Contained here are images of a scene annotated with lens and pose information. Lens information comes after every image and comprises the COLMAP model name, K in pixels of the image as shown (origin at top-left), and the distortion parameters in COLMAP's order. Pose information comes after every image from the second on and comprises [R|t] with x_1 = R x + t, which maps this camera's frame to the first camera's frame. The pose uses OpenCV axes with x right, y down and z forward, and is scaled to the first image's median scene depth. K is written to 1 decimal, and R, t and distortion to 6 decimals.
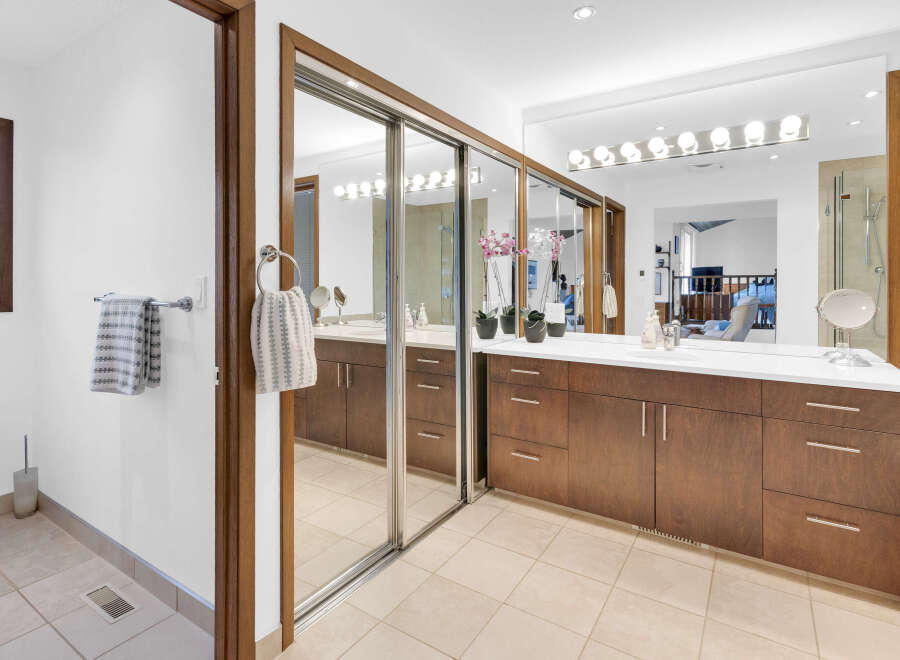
lens RADIAL K [[476.6, 0, 446.0], [0, 476.6, 274.0], [0, 0, 1]] dist [0.005377, 0.000572]
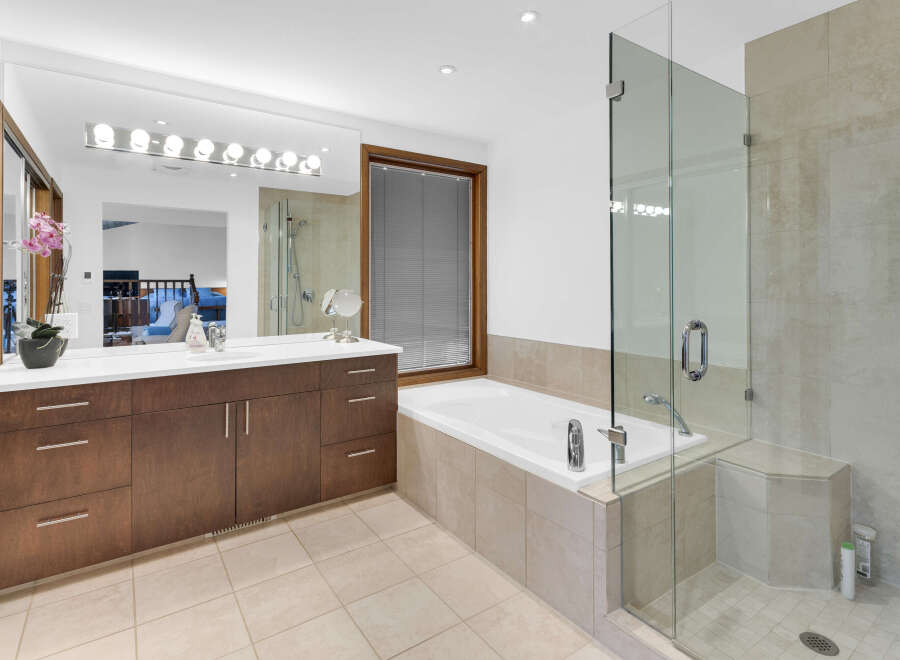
lens RADIAL K [[471.3, 0, 446.2], [0, 471.3, 278.6], [0, 0, 1]] dist [-0.004170, -0.000101]
pose [[0.376893, 0.008598, 0.926217, -0.297026], [-0.007383, 0.999953, -0.006278, 0.006994], [-0.926227, -0.004472, 0.376939, 0.178003]]
